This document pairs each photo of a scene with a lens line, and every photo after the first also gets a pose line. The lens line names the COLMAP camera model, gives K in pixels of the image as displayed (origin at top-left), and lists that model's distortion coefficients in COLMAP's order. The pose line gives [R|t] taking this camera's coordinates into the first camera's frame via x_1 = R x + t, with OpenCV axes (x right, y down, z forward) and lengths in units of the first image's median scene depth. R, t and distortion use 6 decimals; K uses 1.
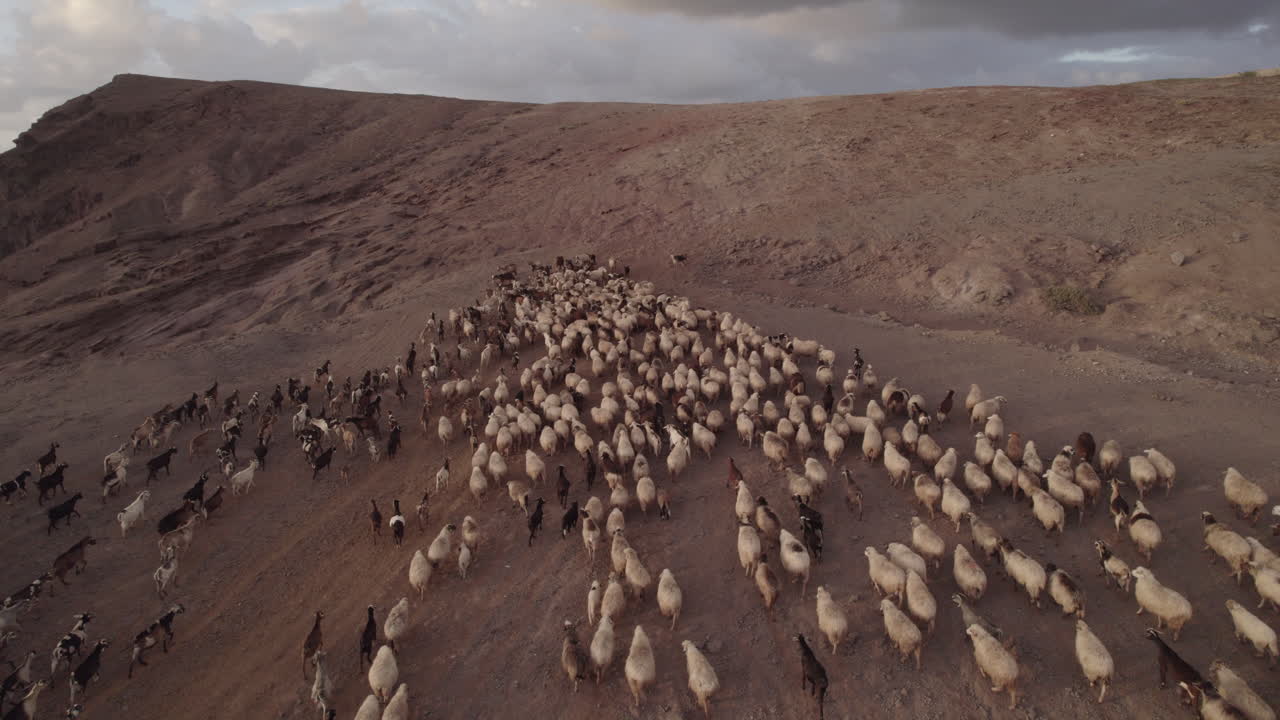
lens RADIAL K [[876.9, 0, 630.7], [0, 876.9, 364.4], [0, 0, 1]] dist [-0.037460, 0.042050]
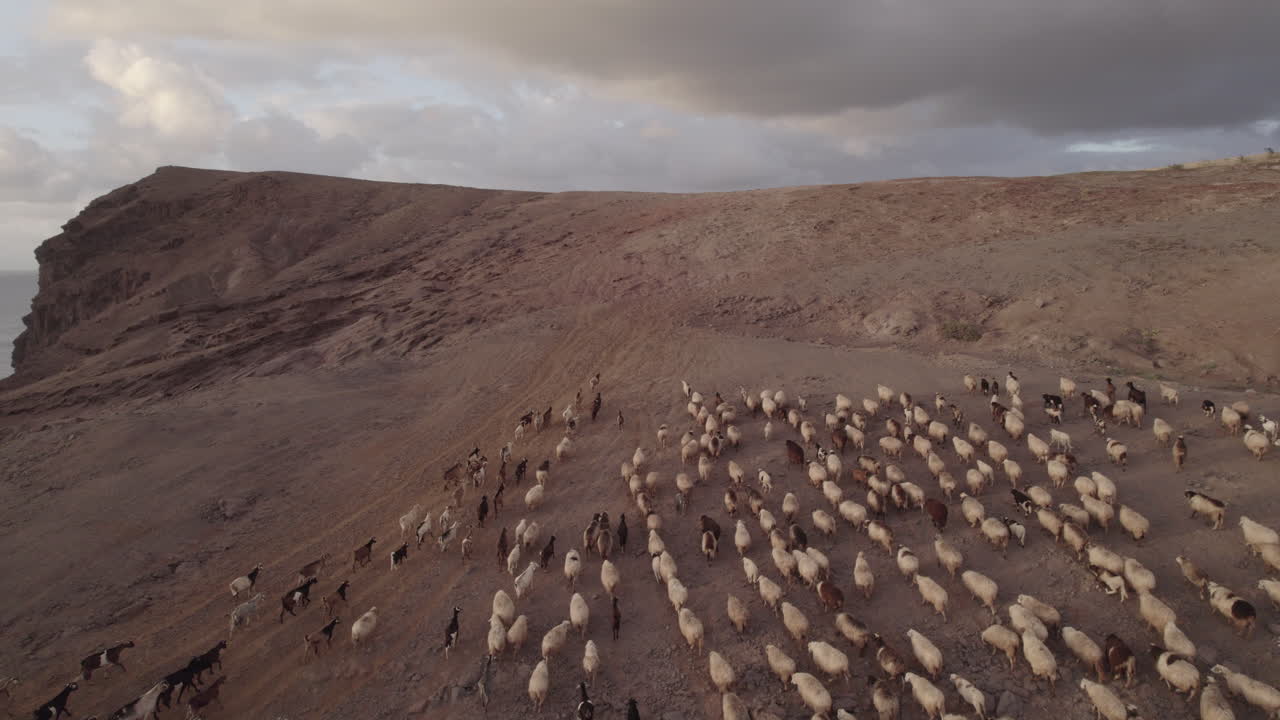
lens RADIAL K [[1077.3, 0, 645.7], [0, 1077.3, 362.2], [0, 0, 1]] dist [-0.008397, -0.042209]
pose [[0.999819, -0.004536, 0.018472, -0.014524], [0.006905, 0.991455, -0.130270, 0.122124], [-0.017723, 0.130374, 0.991307, -0.427695]]
